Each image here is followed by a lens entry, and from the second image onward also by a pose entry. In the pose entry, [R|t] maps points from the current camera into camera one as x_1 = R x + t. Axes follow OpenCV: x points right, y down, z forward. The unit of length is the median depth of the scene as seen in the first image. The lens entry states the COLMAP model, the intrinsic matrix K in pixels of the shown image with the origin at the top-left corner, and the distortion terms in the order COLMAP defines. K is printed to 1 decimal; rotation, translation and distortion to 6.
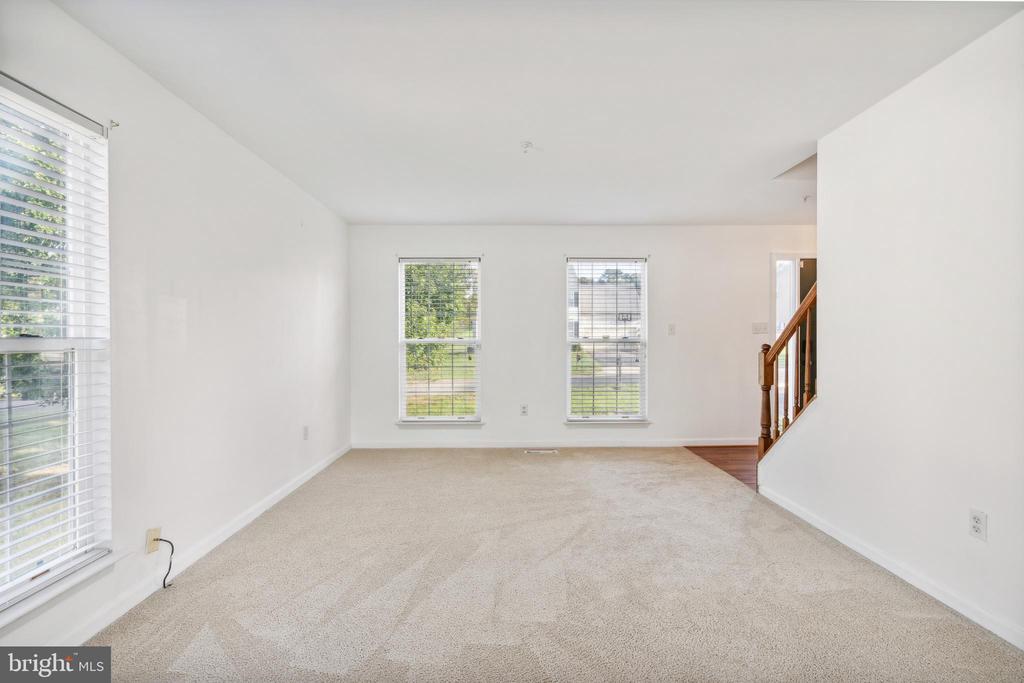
lens RADIAL K [[460.6, 0, 510.6], [0, 460.6, 339.4], [0, 0, 1]] dist [-0.001445, 0.000209]
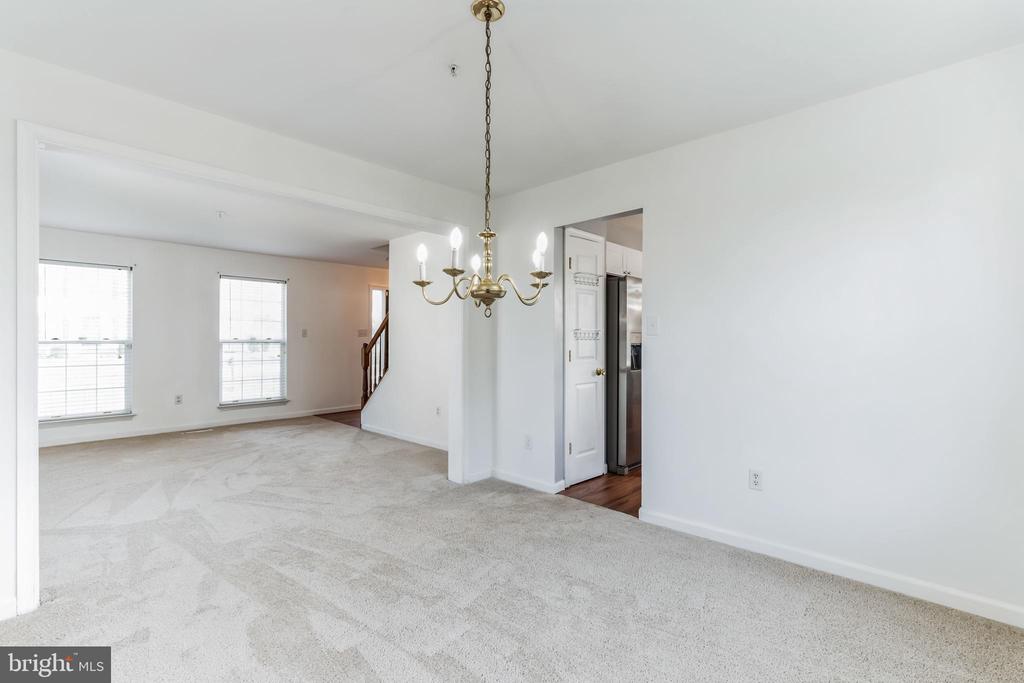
lens RADIAL K [[460.6, 0, 510.6], [0, 460.6, 339.4], [0, 0, 1]] dist [-0.001445, 0.000209]
pose [[0.693085, 0.003196, 0.720849, -0.327012], [-0.002477, 0.999995, -0.002052, -0.001719], [-0.720851, -0.000363, 0.693090, -0.615709]]
